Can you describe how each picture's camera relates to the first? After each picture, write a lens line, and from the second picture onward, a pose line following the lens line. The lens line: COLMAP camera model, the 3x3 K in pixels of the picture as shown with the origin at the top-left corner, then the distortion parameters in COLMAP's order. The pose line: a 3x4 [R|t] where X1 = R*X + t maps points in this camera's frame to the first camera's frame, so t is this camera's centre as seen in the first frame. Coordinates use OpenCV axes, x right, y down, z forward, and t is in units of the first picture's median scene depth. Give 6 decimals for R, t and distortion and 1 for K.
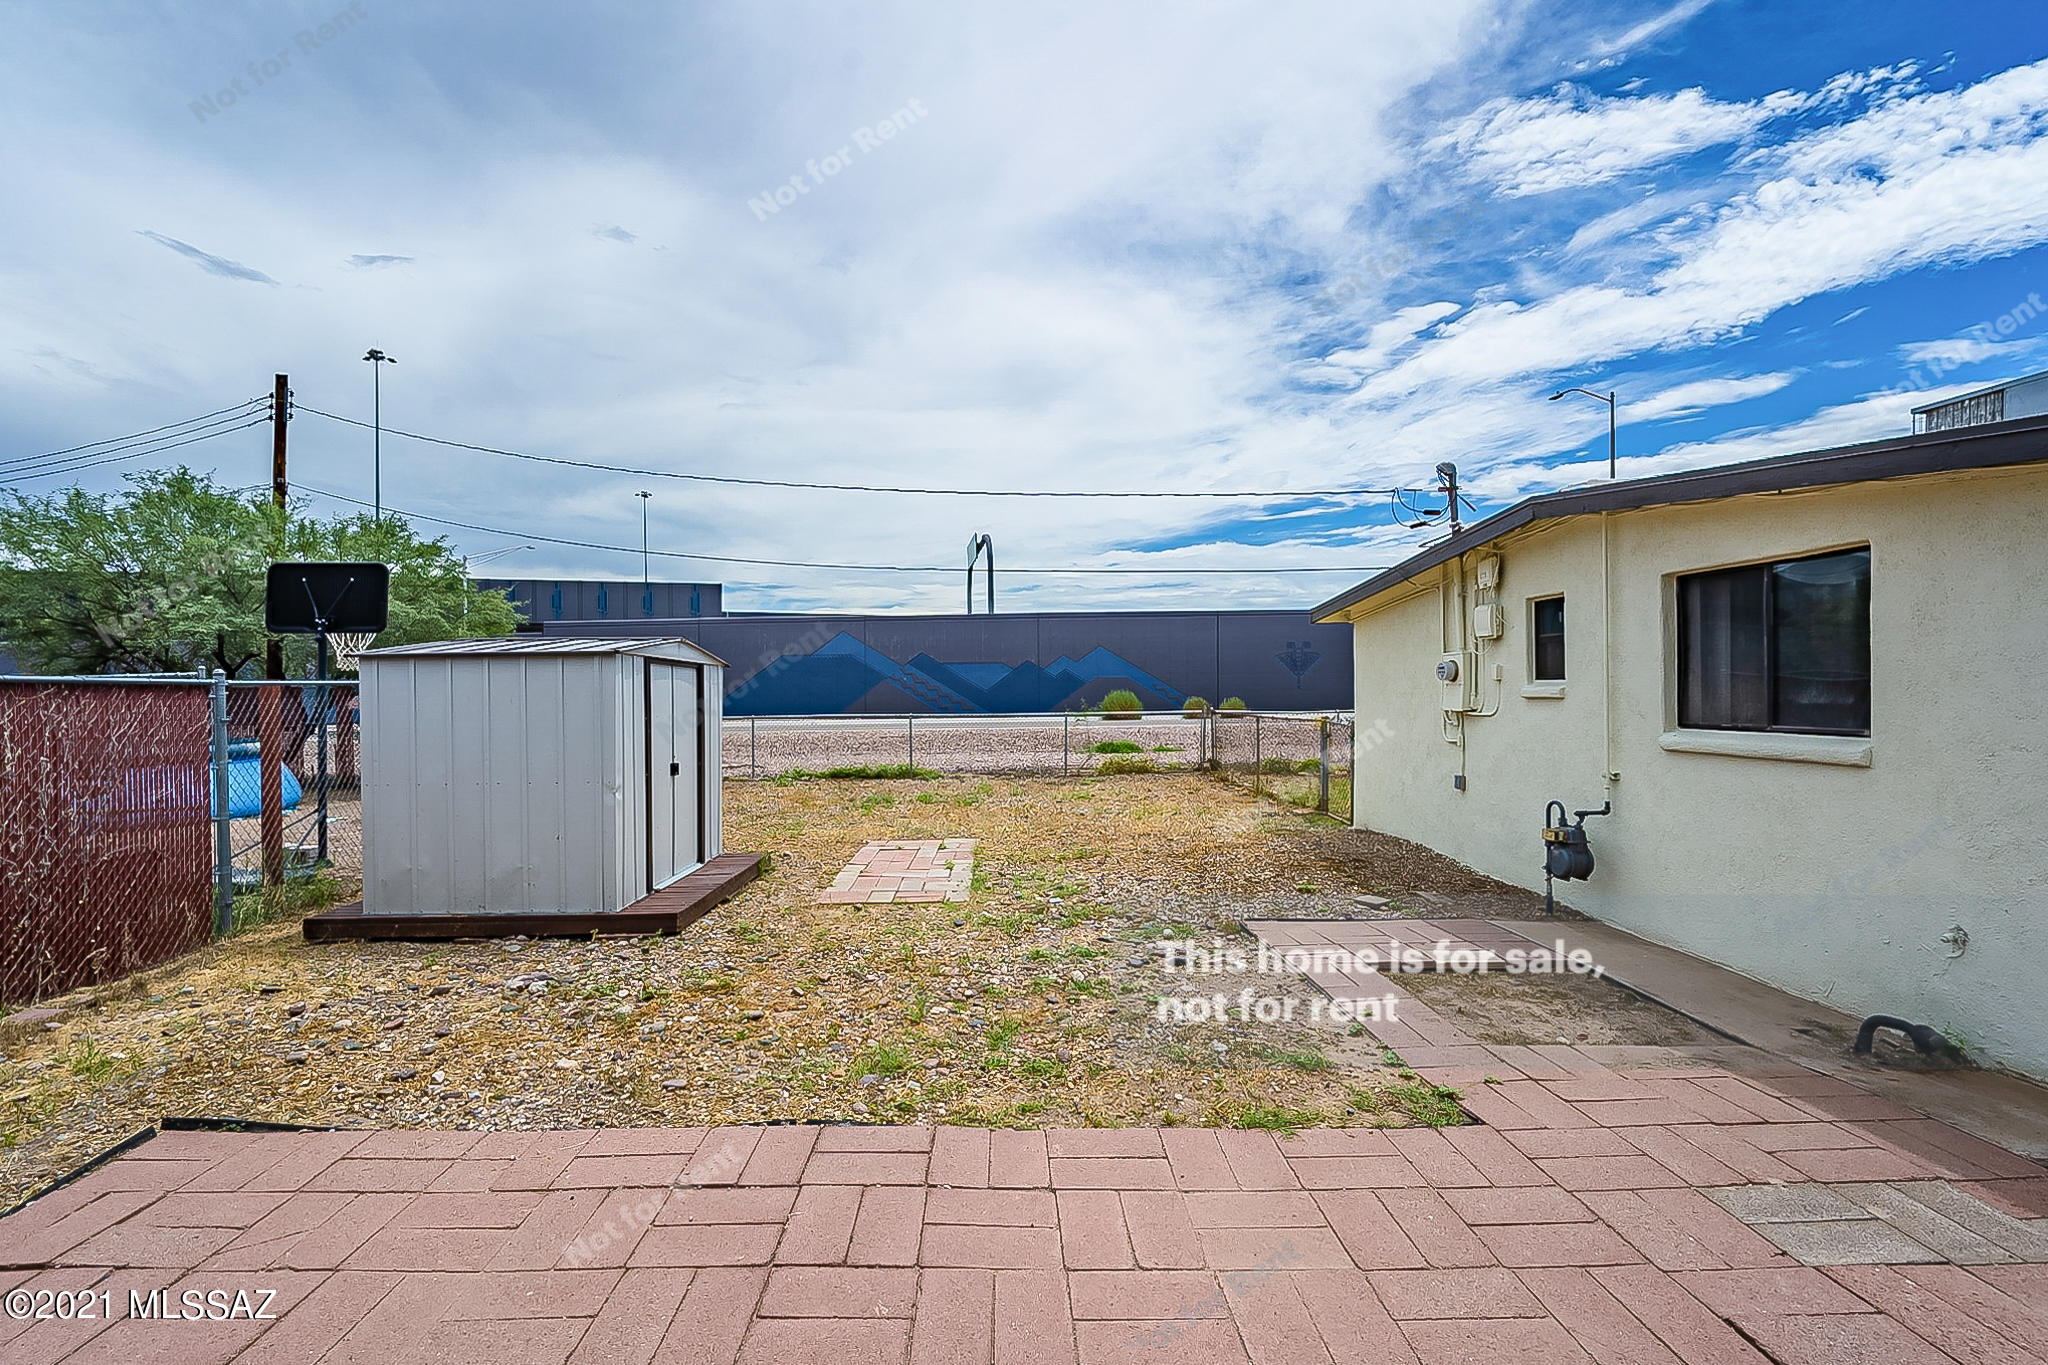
lens RADIAL K [[949.5, 0, 1031.9], [0, 949.5, 692.2], [0, 0, 1]] dist [0.002207, 0.000846]
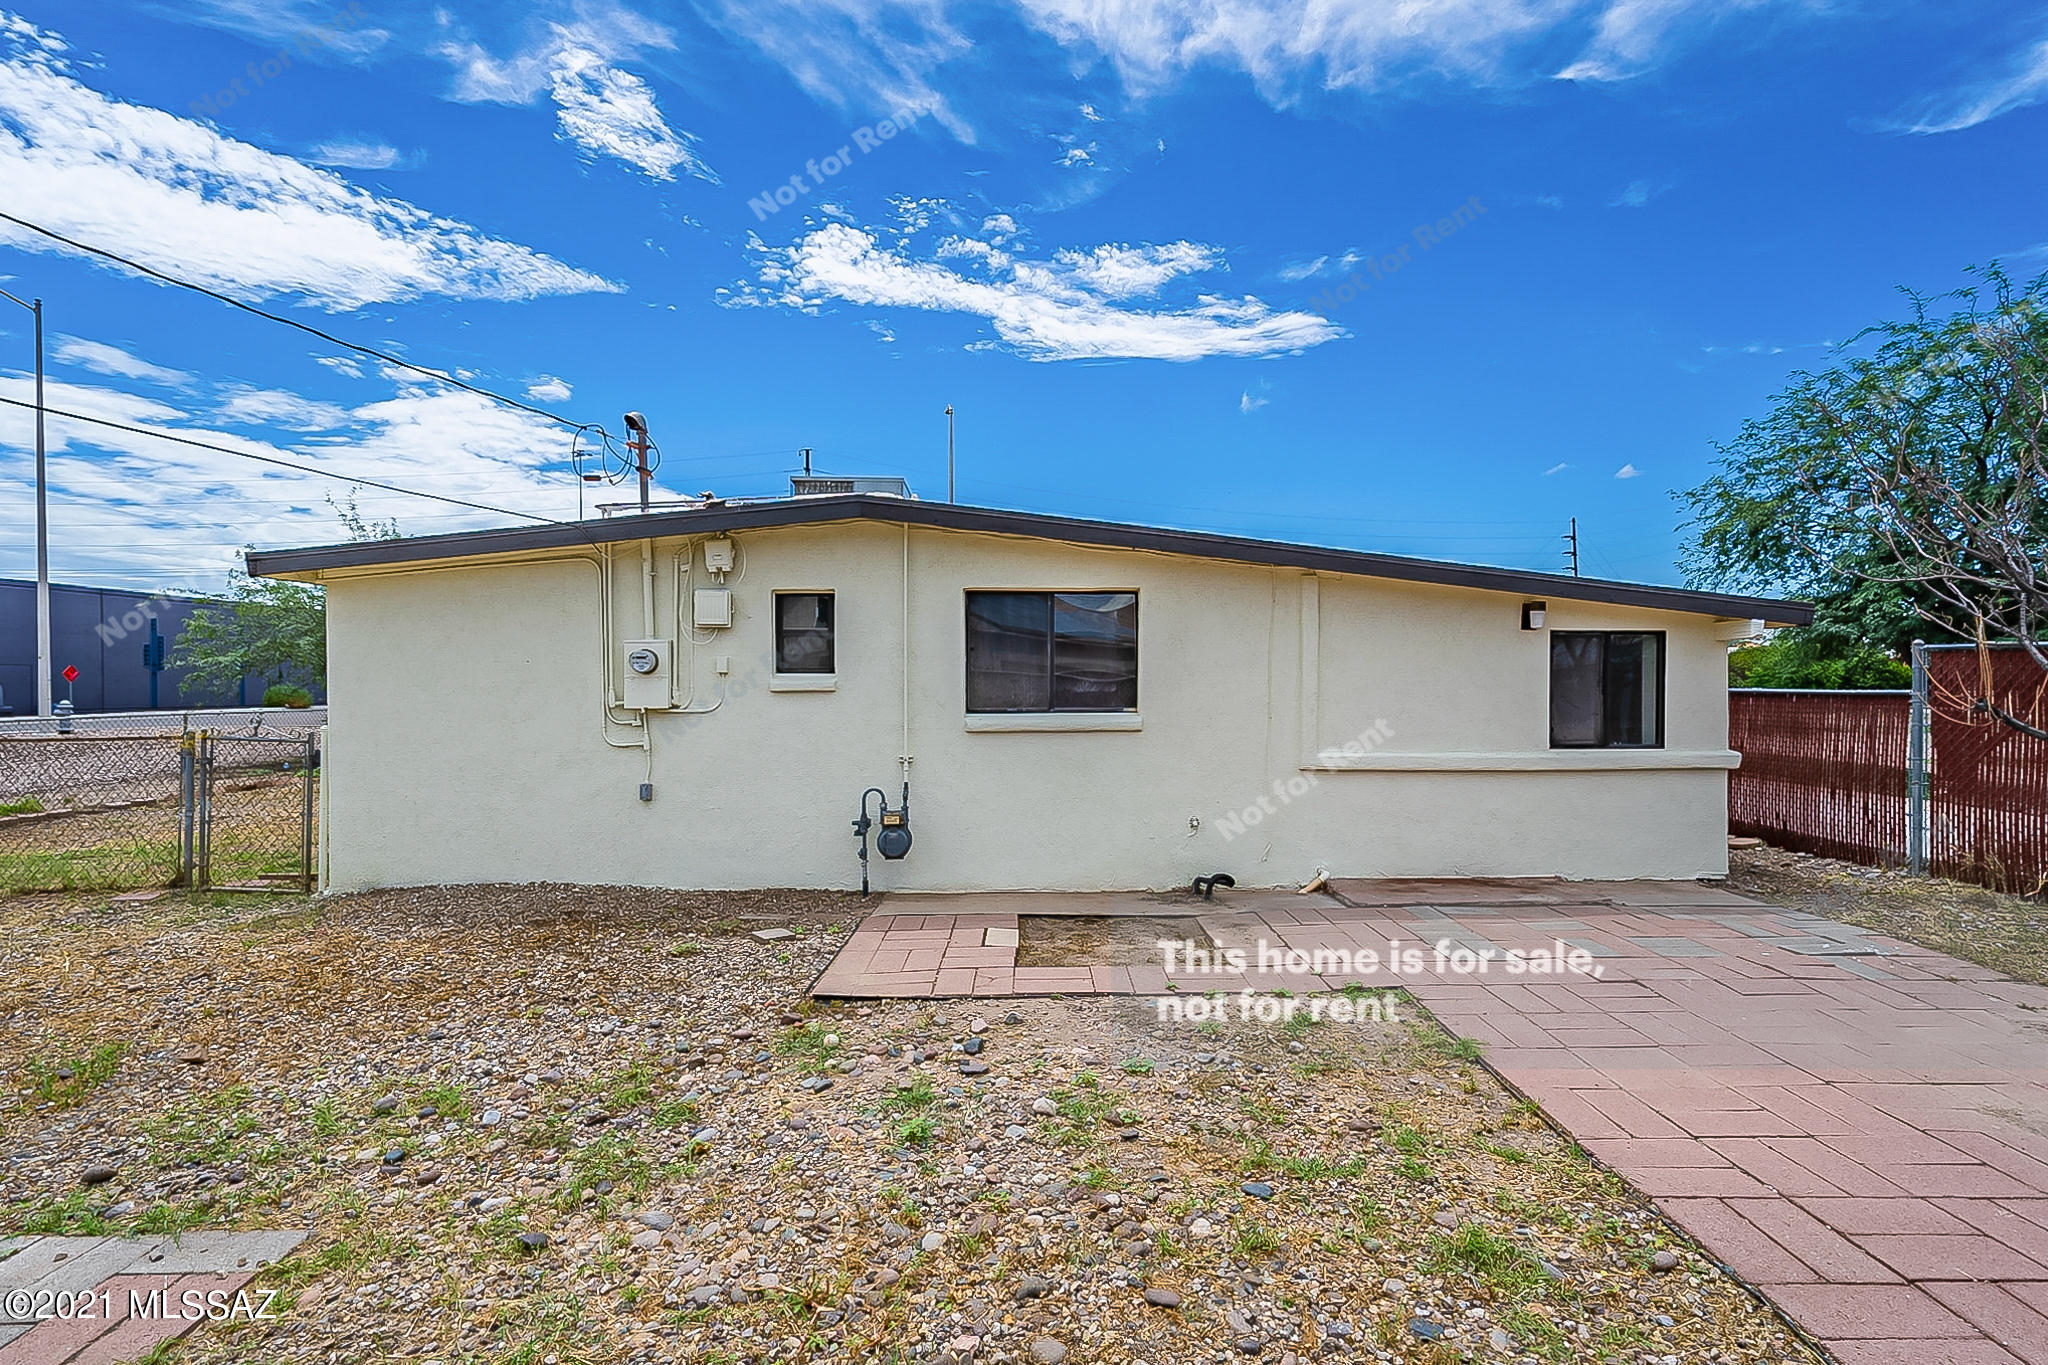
lens RADIAL K [[949.5, 0, 1034.6], [0, 949.5, 686.8], [0, 0, 1]] dist [0.002207, 0.000846]
pose [[0.030919, 0.004201, 0.999513, -0.468872], [0.007415, 0.999963, -0.004432, 0.006953], [-0.999494, 0.007548, 0.030887, 0.749433]]
